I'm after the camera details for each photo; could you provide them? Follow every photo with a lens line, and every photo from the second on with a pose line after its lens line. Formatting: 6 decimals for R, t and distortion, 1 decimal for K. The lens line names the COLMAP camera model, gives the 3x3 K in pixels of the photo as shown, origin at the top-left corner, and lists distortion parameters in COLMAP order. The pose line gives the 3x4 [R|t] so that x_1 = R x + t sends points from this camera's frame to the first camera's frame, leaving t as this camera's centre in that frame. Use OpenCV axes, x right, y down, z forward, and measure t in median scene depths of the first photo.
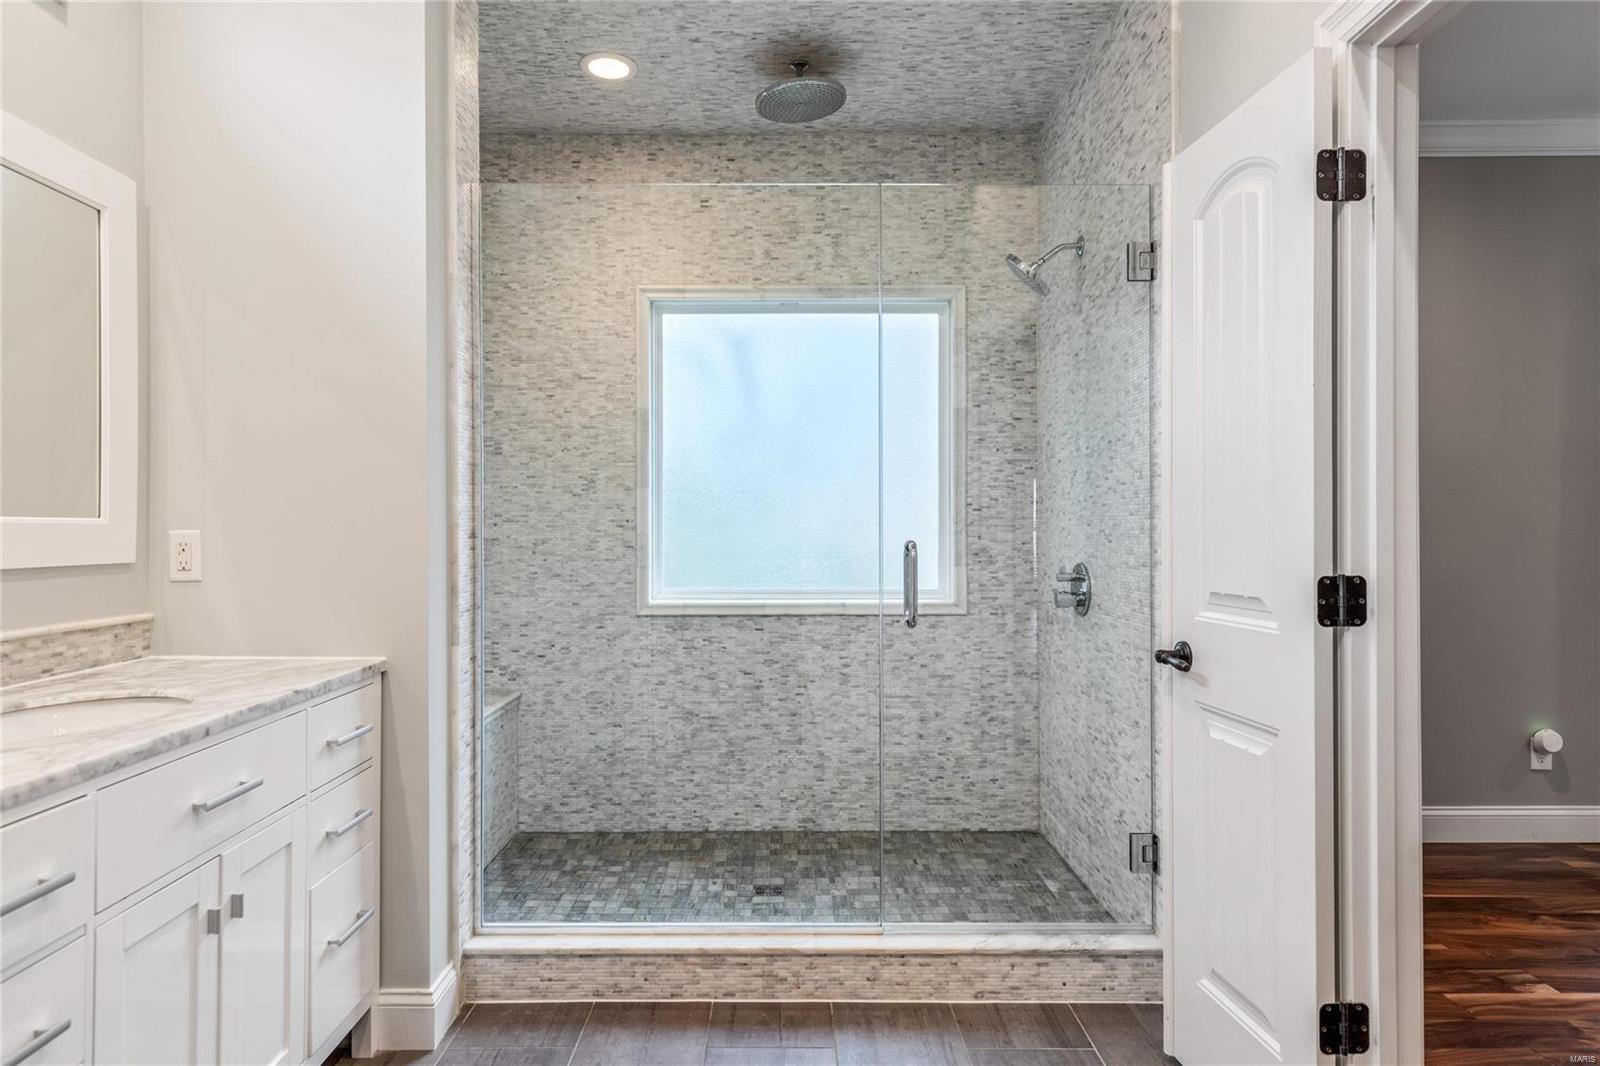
lens RADIAL K [[900.6, 0, 800.0], [0, 900.6, 533.0], [0, 0, 1]] dist [0.004380, 0.000801]
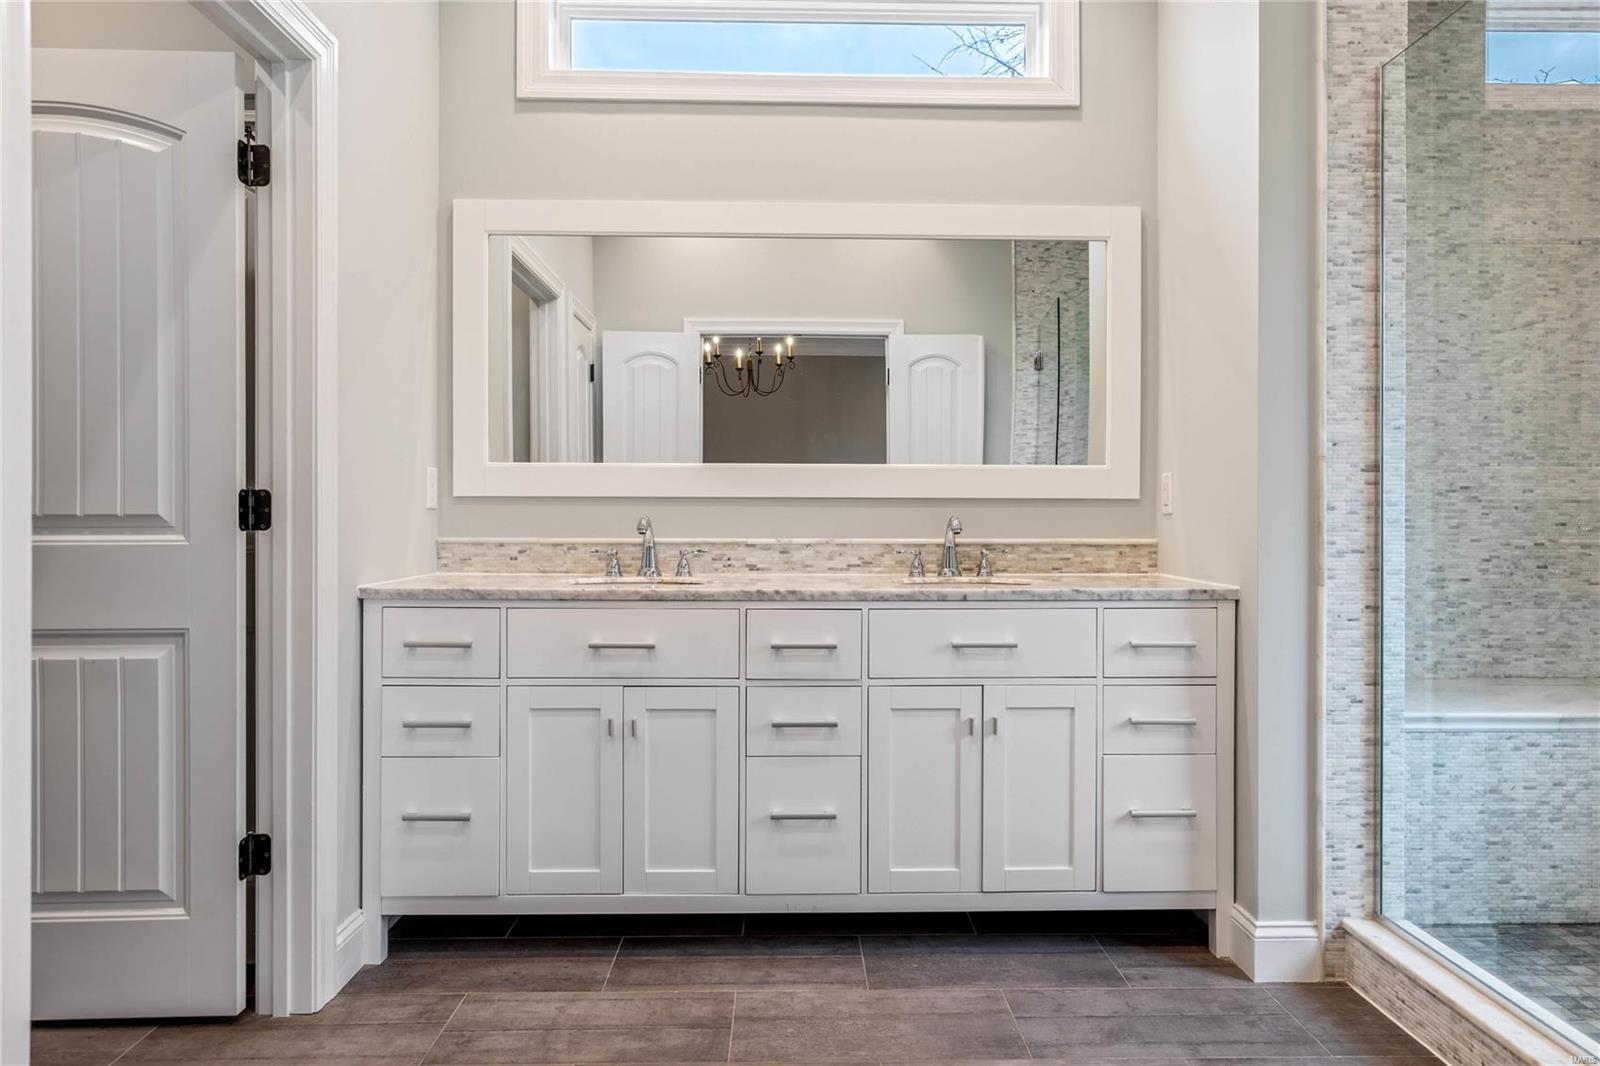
lens RADIAL K [[1019.2, 0, 800.0], [0, 1019.2, 533.0], [0, 0, 1]] dist [-0.004456, -0.001408]
pose [[0.012722, 0.016410, -0.999784, 0.725776], [-0.003492, 0.999860, 0.016367, 0.059971], [0.999913, 0.003283, 0.012777, 0.493090]]
